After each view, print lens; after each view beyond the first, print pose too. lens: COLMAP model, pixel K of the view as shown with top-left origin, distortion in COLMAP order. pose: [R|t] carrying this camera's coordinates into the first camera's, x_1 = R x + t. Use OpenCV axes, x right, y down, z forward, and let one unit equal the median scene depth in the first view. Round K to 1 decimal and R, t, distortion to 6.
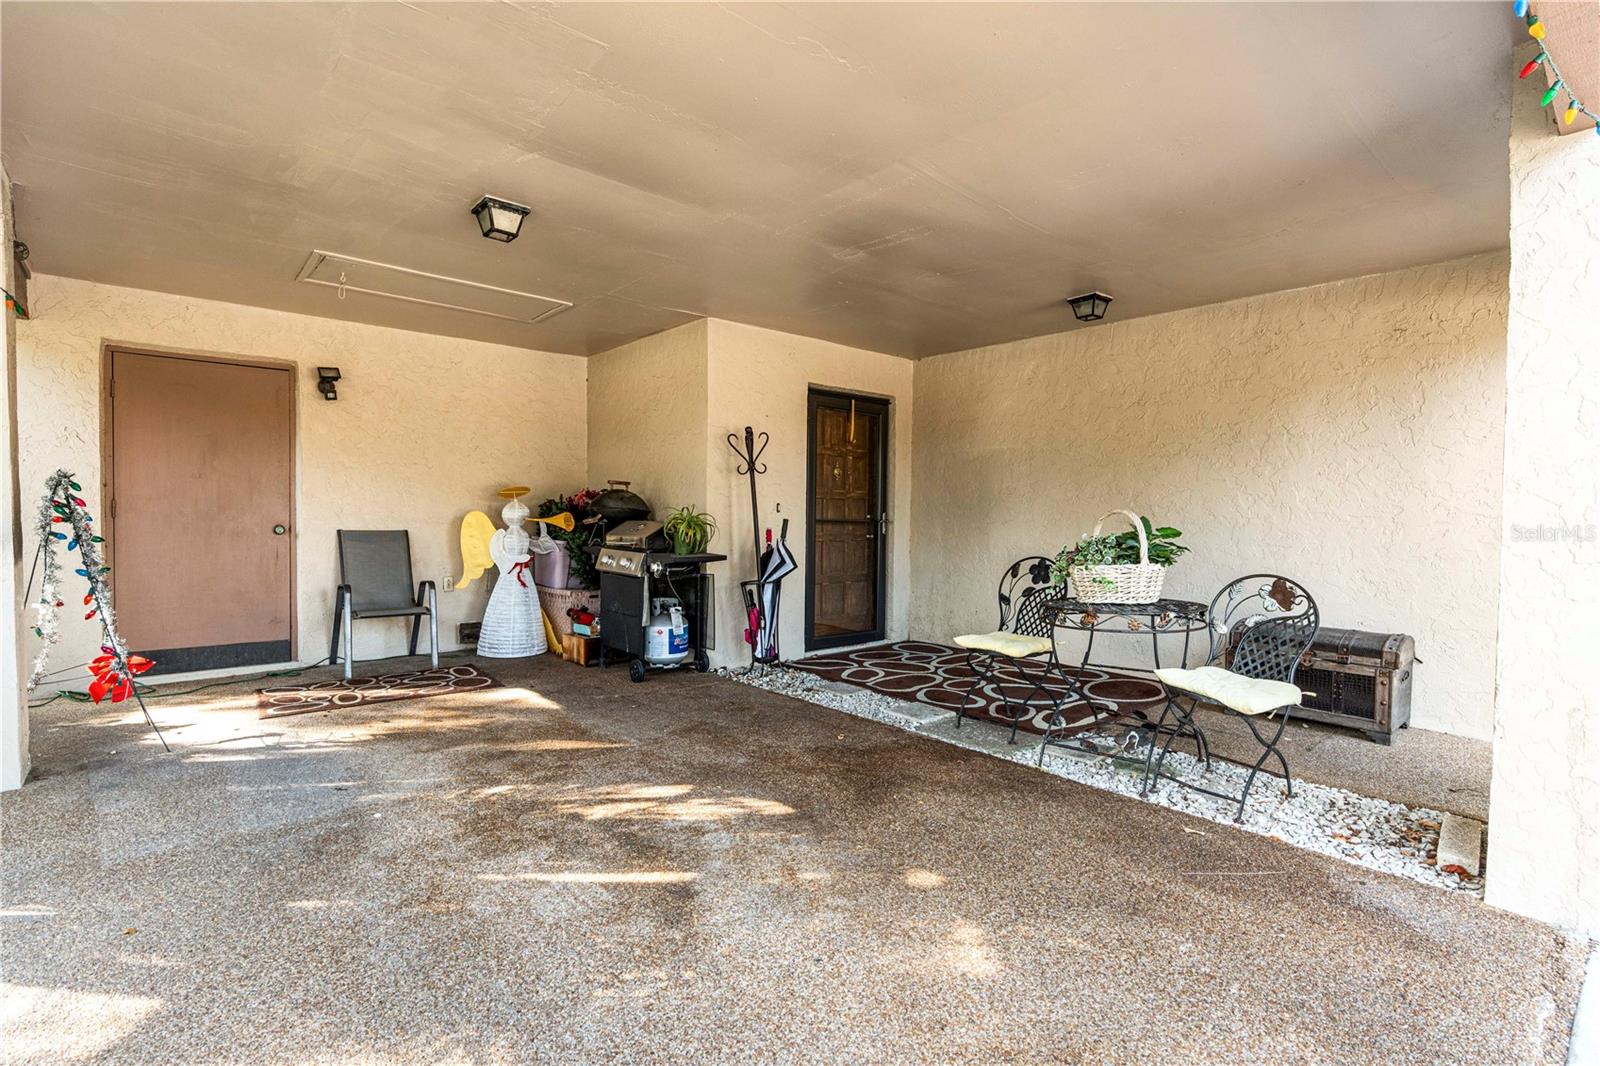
lens RADIAL K [[769.6, 0, 801.2], [0, 769.6, 526.7], [0, 0, 1]] dist [-0.001109, 0.000128]
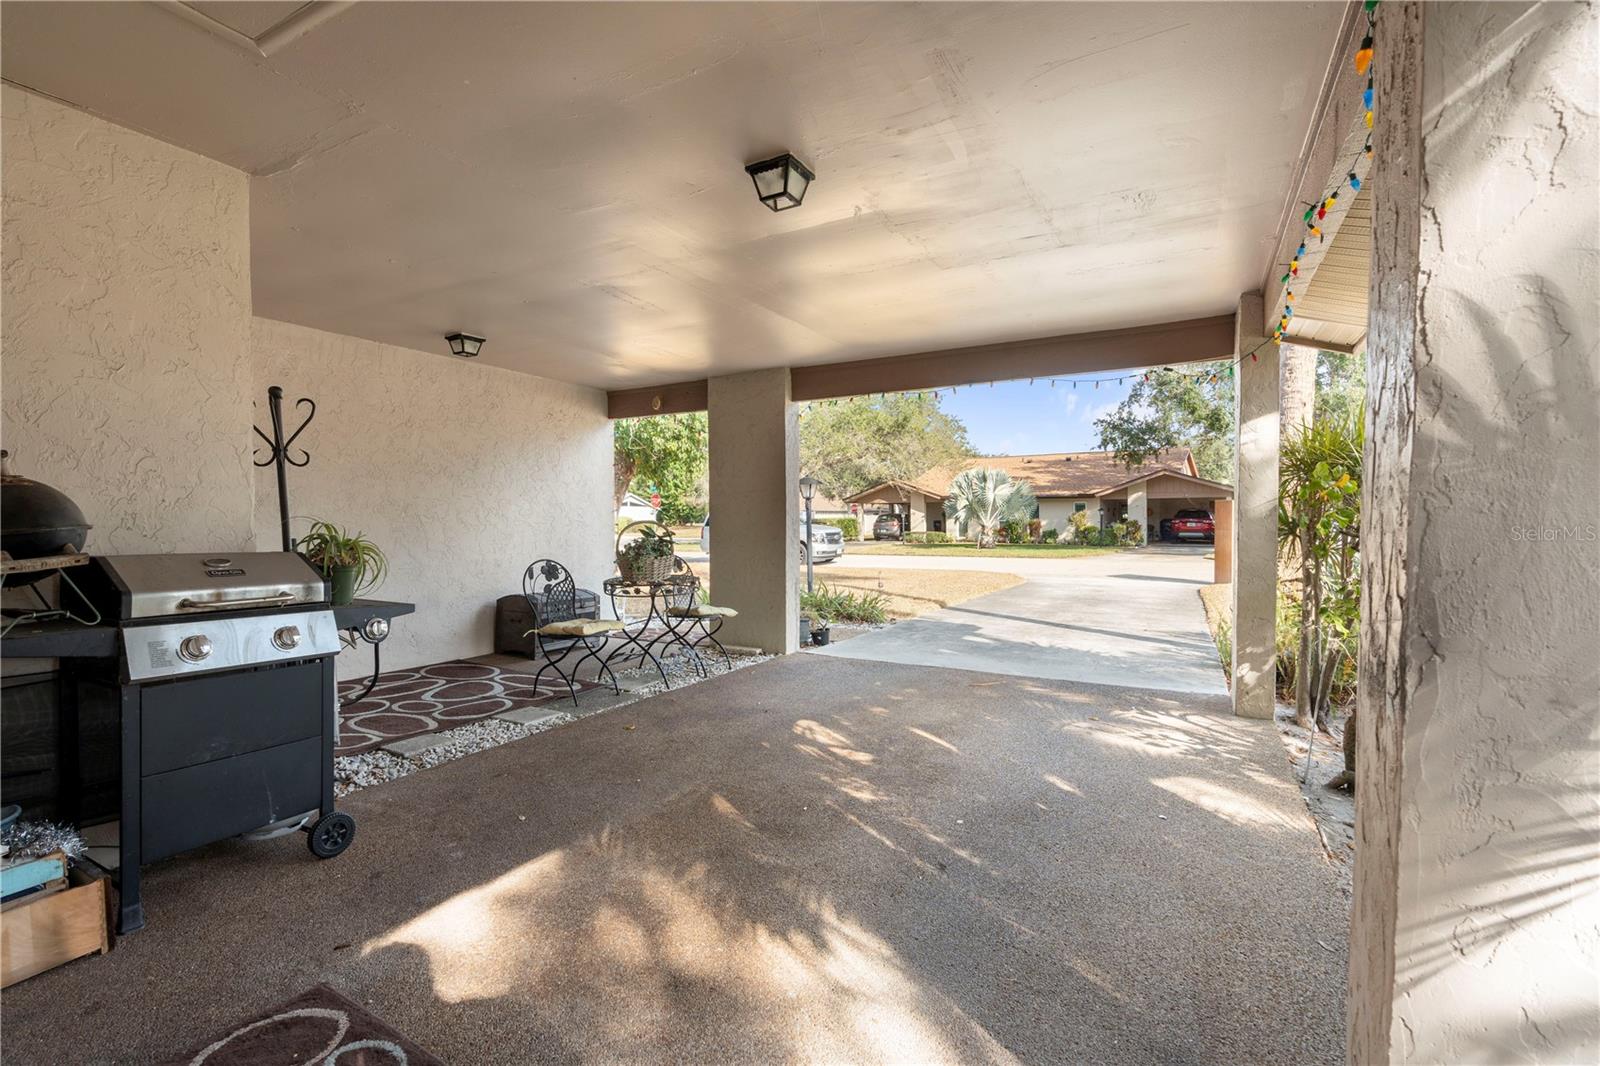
lens RADIAL K [[731.4, 0, 807.1], [0, 731.4, 529.7], [0, 0, 1]] dist [-0.012553, 0.001483]
pose [[-0.362707, -0.021565, 0.931654, -0.906721], [0.014420, 0.999483, 0.028749, -0.034813], [-0.931792, 0.023862, -0.362208, 1.004819]]
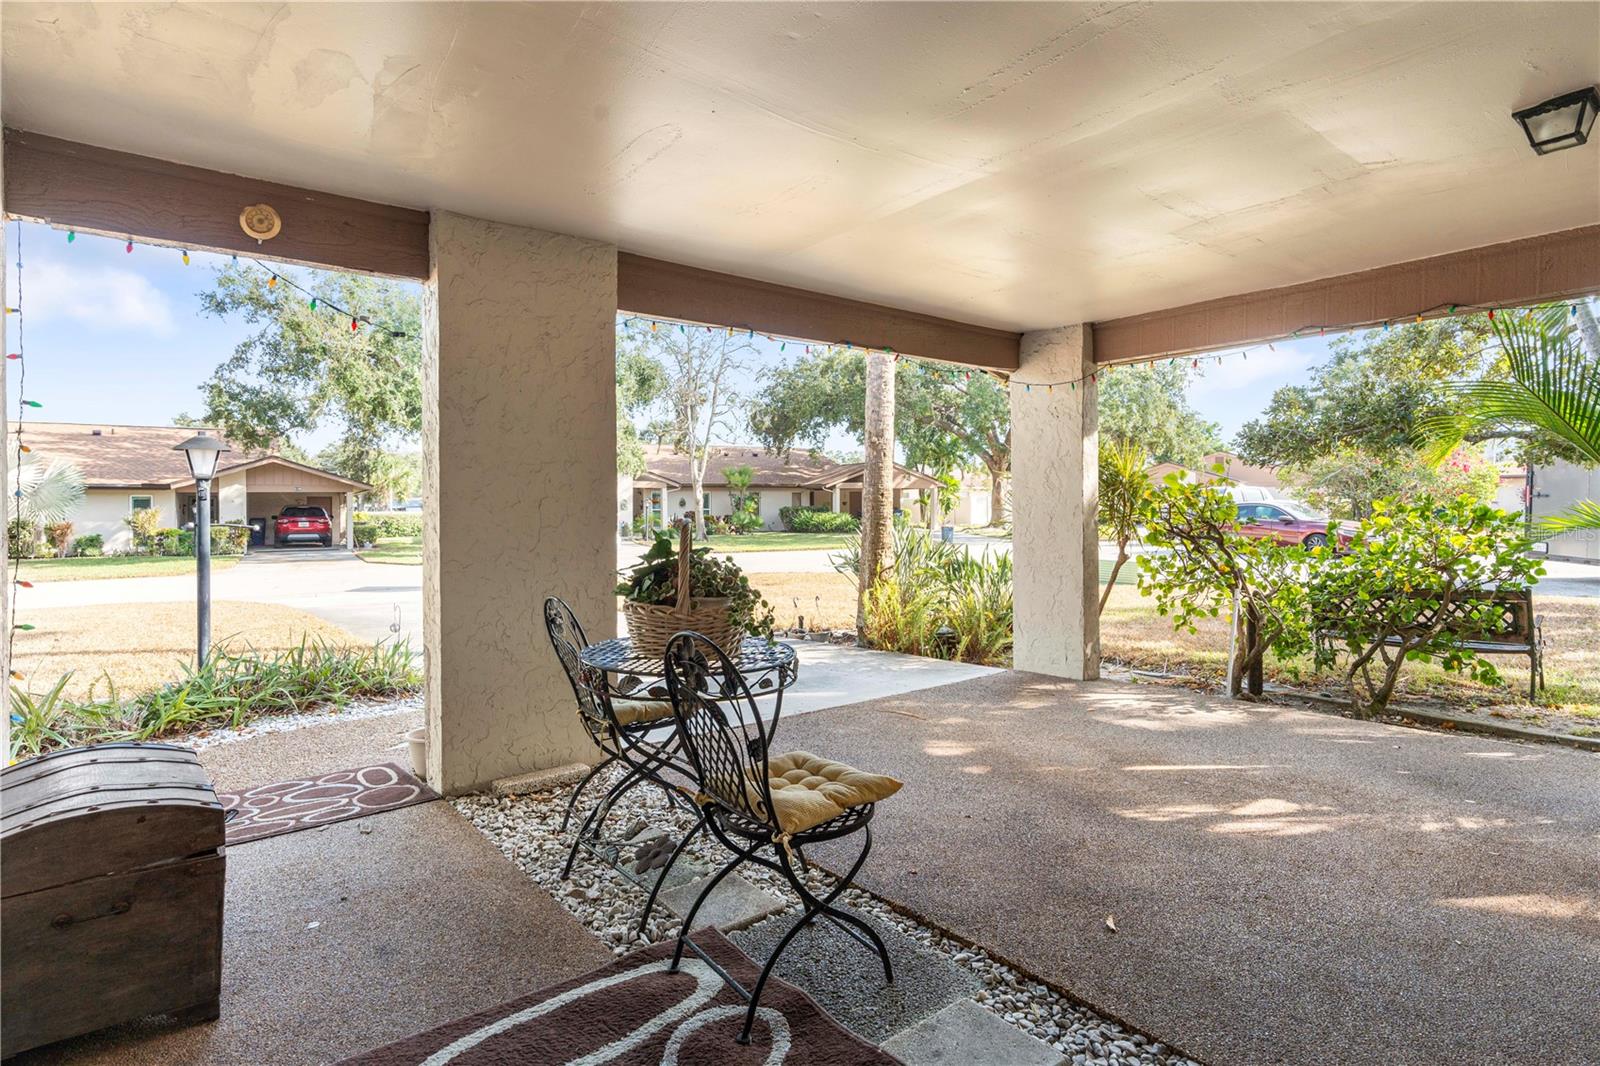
lens RADIAL K [[814.8, 0, 799.0], [0, 814.8, 529.1], [0, 0, 1]] dist [-0.013997, 0.001502]
pose [[-0.999047, -0.000274, 0.043648, 0.225598], [0.001378, 0.999283, 0.037827, -0.035140], [-0.043627, 0.037852, -0.998331, 1.408594]]
